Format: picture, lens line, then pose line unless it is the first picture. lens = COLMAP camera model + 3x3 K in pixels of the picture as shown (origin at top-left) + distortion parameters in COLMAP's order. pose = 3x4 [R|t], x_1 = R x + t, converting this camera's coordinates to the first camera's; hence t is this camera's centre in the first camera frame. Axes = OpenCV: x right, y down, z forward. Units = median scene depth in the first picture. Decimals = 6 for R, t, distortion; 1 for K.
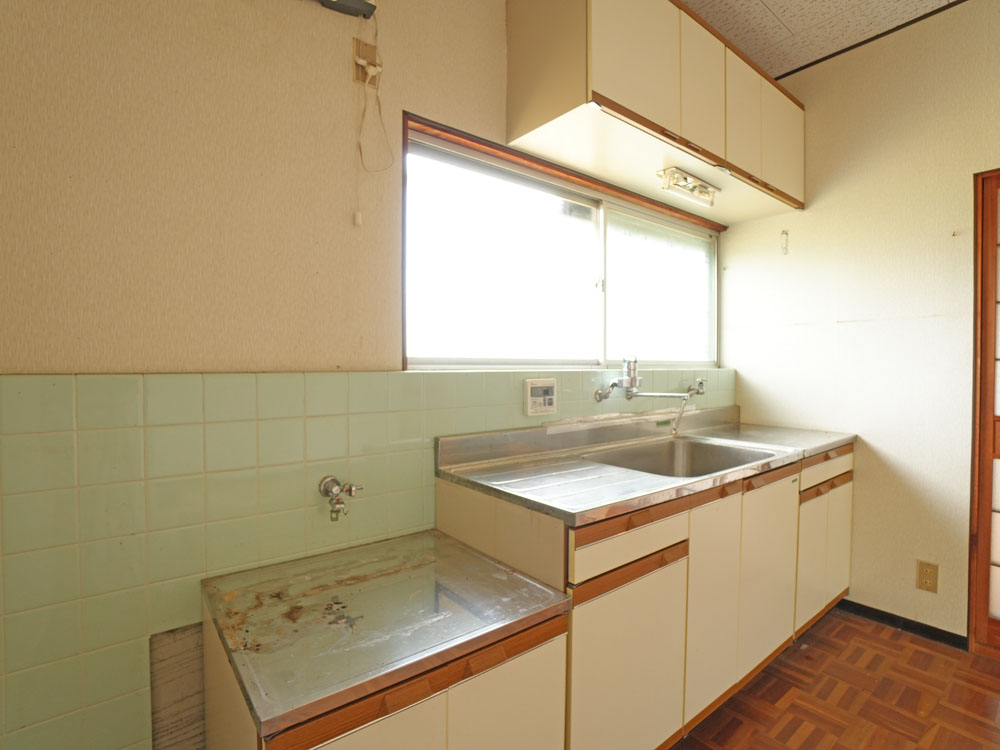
lens RADIAL K [[500.5, 0, 495.4], [0, 500.5, 370.0], [0, 0, 1]] dist [-0.060617, 0.019629]
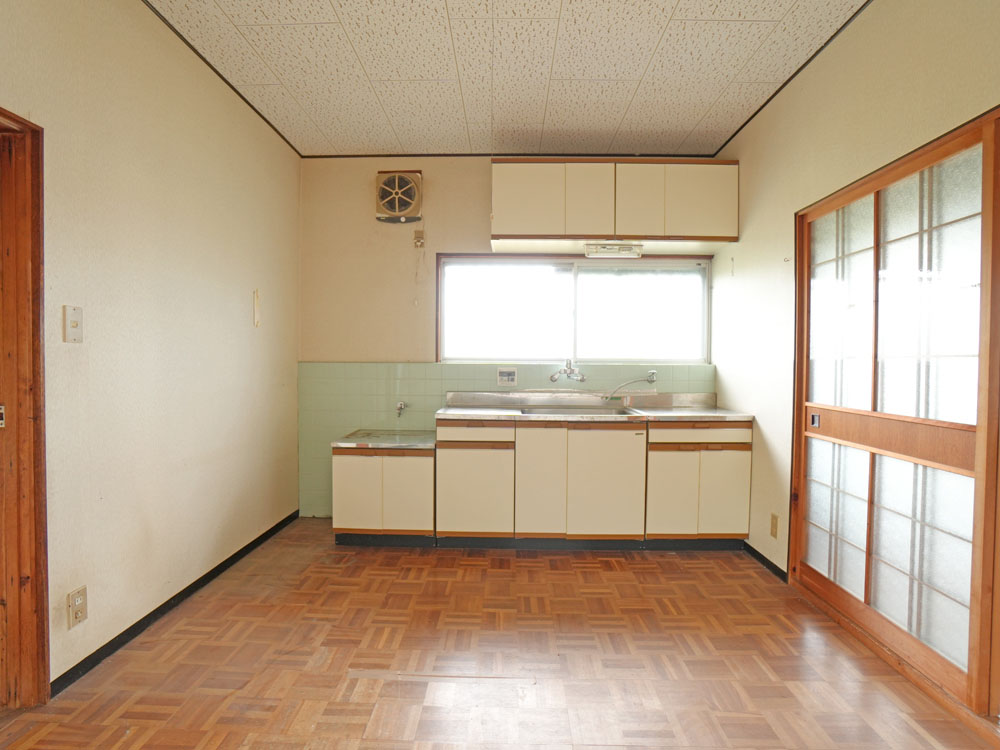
lens RADIAL K [[500.5, 0, 501.0], [0, 500.5, 369.4], [0, 0, 1]] dist [-0.060617, 0.019629]
pose [[0.774269, 0.014353, -0.632693, 1.310407], [-0.012125, 0.999896, 0.007845, 0.008759], [0.632740, 0.001597, 0.774363, -0.549836]]
